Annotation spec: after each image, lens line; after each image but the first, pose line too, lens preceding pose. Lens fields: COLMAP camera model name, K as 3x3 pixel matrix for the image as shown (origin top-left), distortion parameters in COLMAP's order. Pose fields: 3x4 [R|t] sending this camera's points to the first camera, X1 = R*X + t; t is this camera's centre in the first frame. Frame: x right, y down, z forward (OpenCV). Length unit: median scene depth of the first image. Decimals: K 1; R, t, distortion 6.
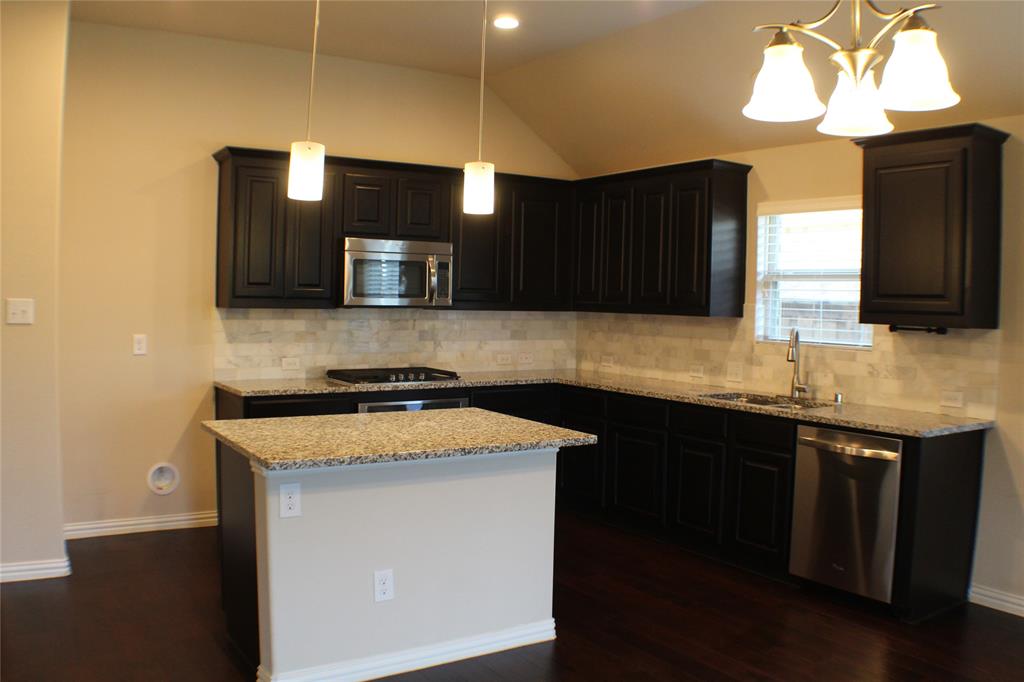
lens RADIAL K [[887.5, 0, 512.0], [0, 887.5, 341.0], [0, 0, 1]] dist [-0.162108, -0.002930]
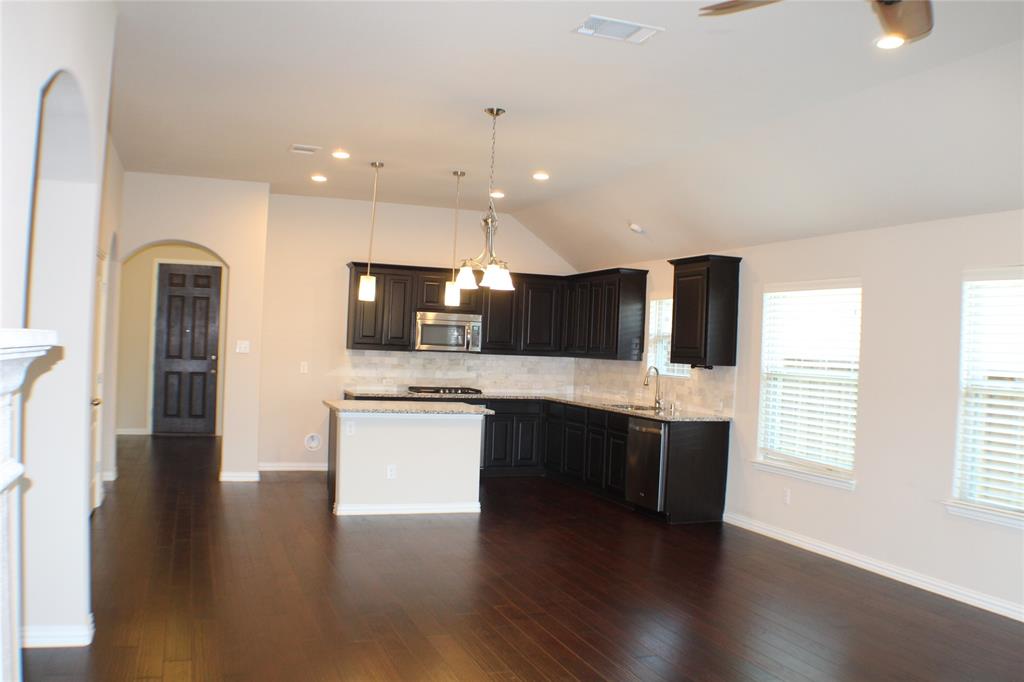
lens RADIAL K [[841.2, 0, 512.3], [0, 841.2, 354.3], [0, 0, 1]] dist [-0.265980, -0.000237]
pose [[0.975953, 0.019431, -0.217112, 0.373219], [-0.029991, 0.998516, -0.045450, 0.041070], [0.215907, 0.050869, 0.975088, -0.621797]]
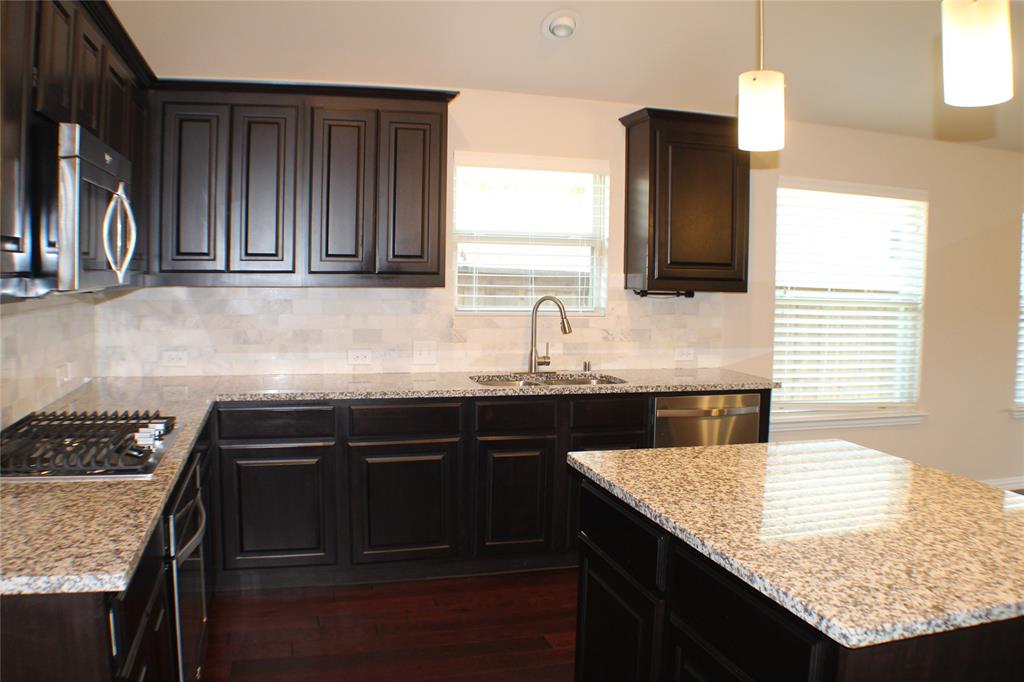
lens RADIAL K [[841.8, 0, 512.0], [0, 841.8, 341.0], [0, 0, 1]] dist [-0.219061, 0.075463]
pose [[0.291551, -0.095289, 0.951797, -0.484219], [0.033522, 0.995433, 0.089389, -0.044606], [-0.955968, 0.005845, 0.293414, 0.709023]]
